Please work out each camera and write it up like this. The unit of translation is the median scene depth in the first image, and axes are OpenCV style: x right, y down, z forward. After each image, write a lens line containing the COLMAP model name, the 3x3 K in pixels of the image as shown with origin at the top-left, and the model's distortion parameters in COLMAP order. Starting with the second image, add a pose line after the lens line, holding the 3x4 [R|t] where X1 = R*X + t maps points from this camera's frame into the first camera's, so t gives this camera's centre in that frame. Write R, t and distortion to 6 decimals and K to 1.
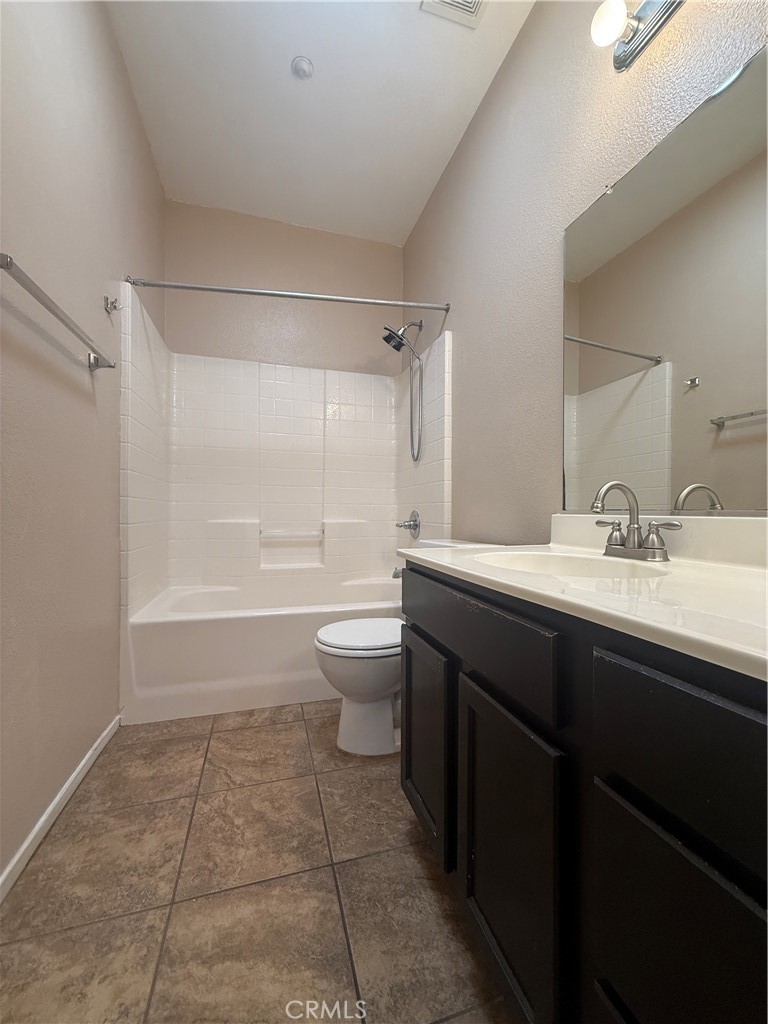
lens RADIAL K [[407.3, 0, 382.4], [0, 407.3, 510.6], [0, 0, 1]] dist [-0.001187, -0.000464]
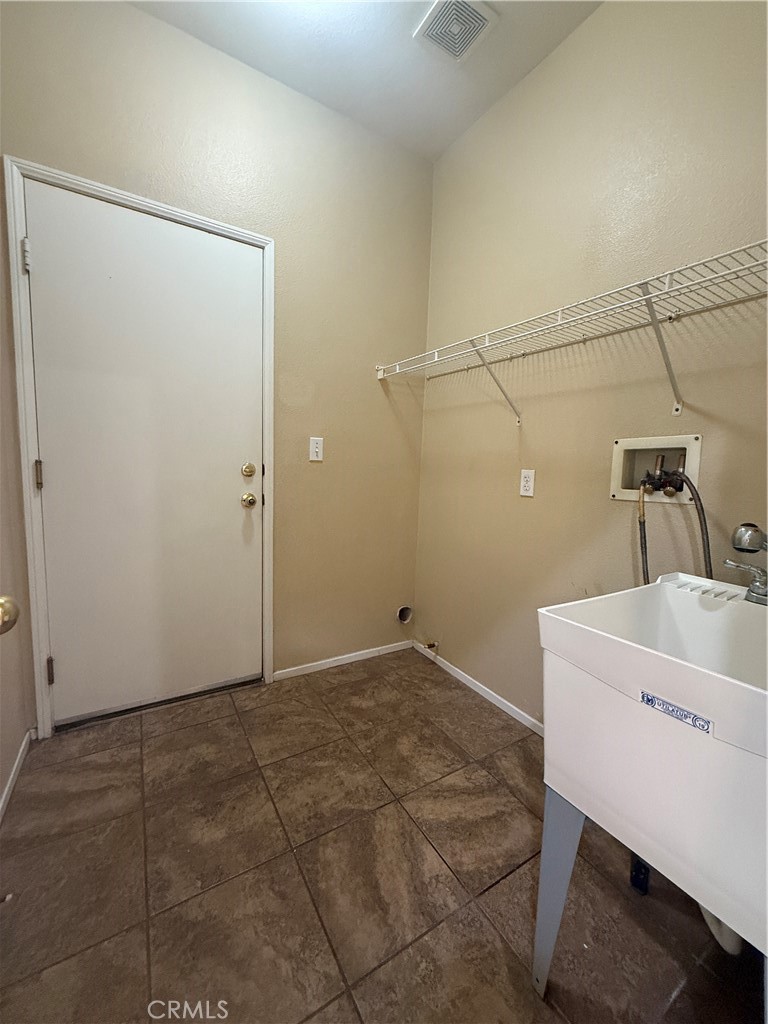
lens RADIAL K [[407.3, 0, 384.8], [0, 407.3, 516.8], [0, 0, 1]] dist [-0.001187, -0.000464]
pose [[-0.963562, 0.059288, -0.260830, -0.466539], [0.013003, 0.984355, 0.175714, -0.271267], [0.267167, 0.165920, -0.949259, 1.891084]]
